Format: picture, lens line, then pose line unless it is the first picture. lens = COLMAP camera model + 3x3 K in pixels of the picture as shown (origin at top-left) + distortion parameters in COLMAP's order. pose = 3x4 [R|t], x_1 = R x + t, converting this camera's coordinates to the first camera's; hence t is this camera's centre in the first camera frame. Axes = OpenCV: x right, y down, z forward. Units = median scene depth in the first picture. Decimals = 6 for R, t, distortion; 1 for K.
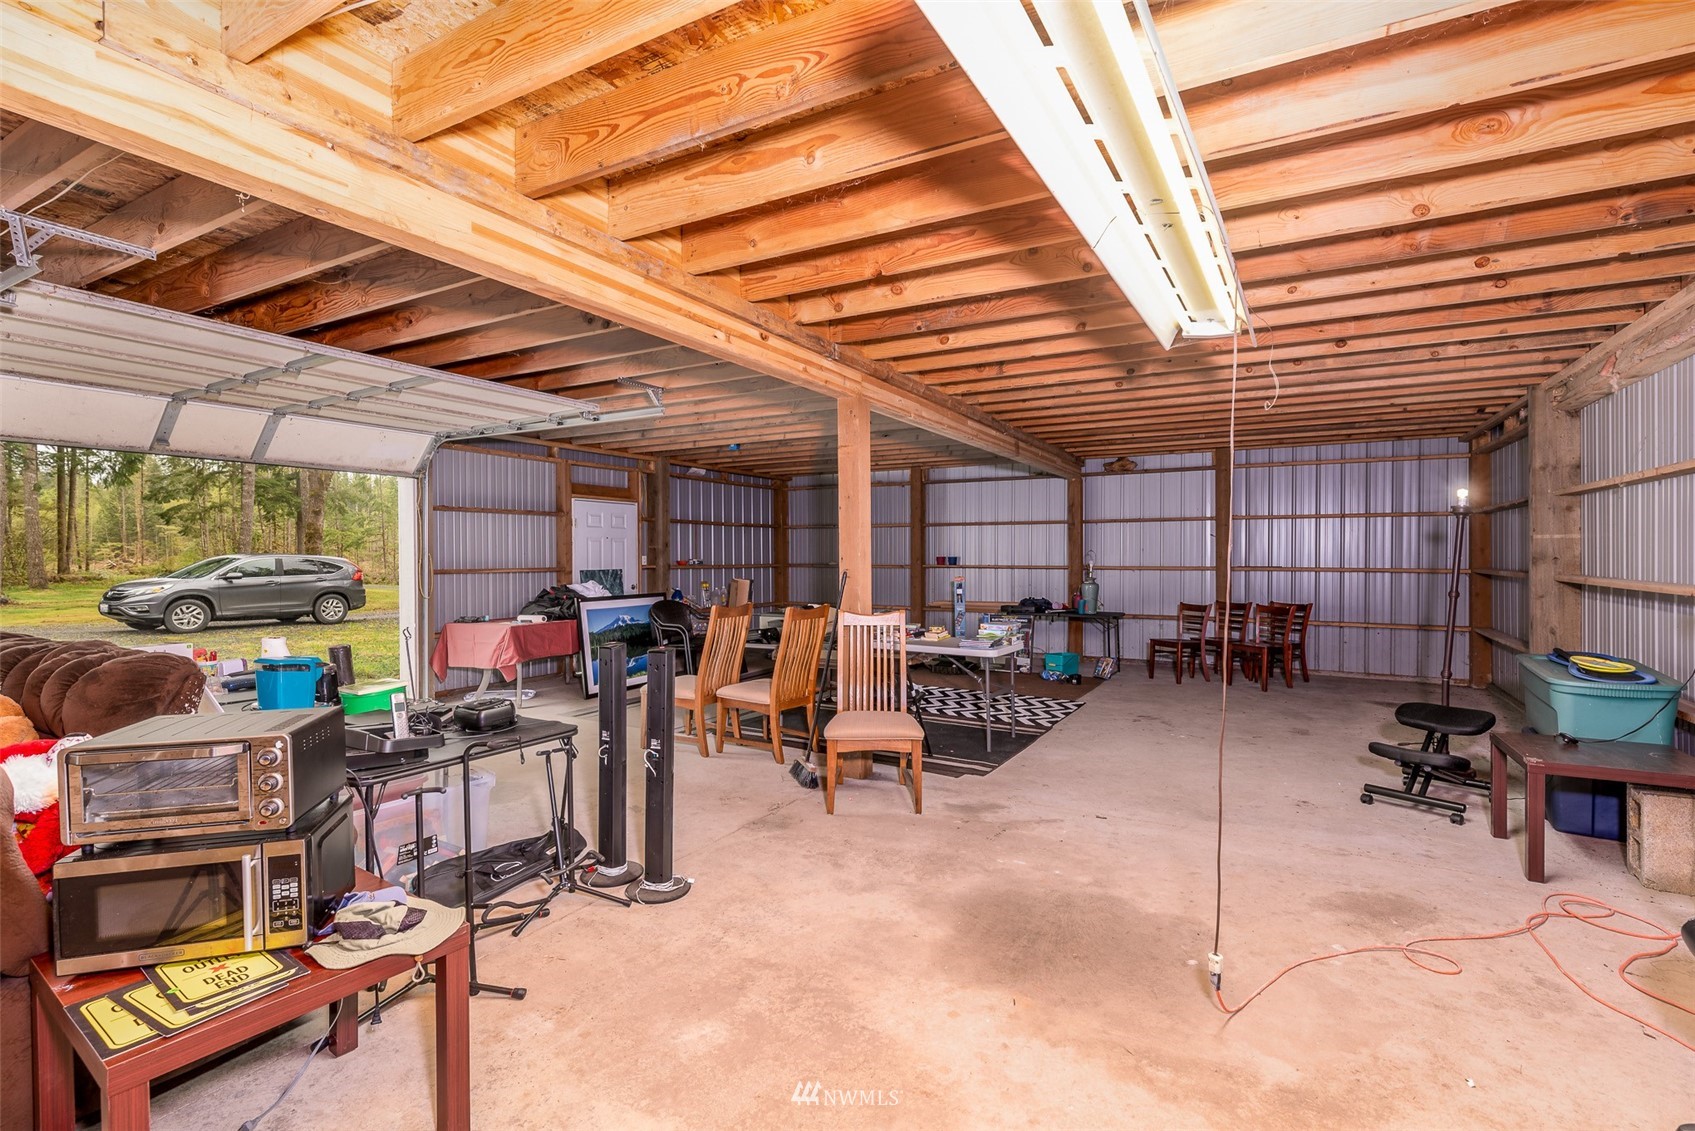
lens RADIAL K [[731.9, 0, 850.2], [0, 731.9, 561.8], [0, 0, 1]] dist [-0.004835, -0.000571]
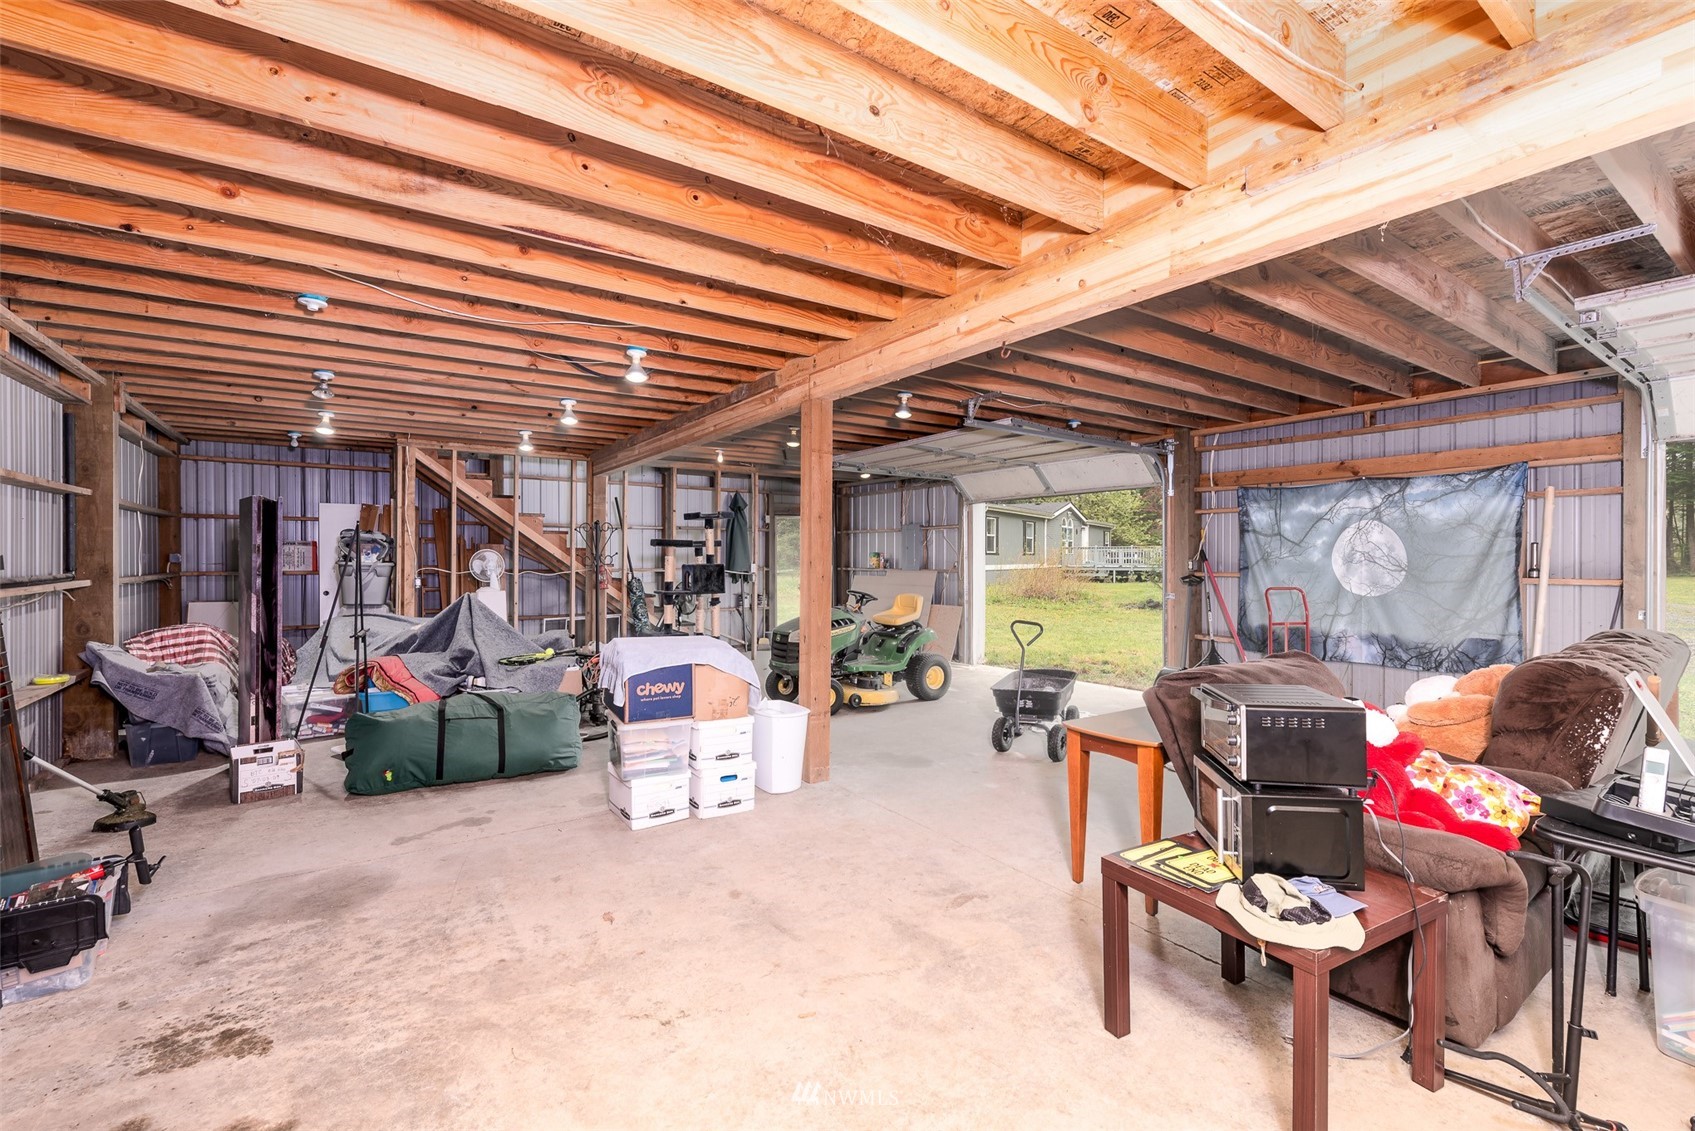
lens RADIAL K [[731.9, 0, 850.2], [0, 731.9, 561.8], [0, 0, 1]] dist [-0.004835, -0.000571]
pose [[-0.429013, -0.004496, -0.903287, 0.637297], [-0.015217, 0.999882, 0.002250, 0.010097], [0.903170, 0.014711, -0.429031, 0.980471]]
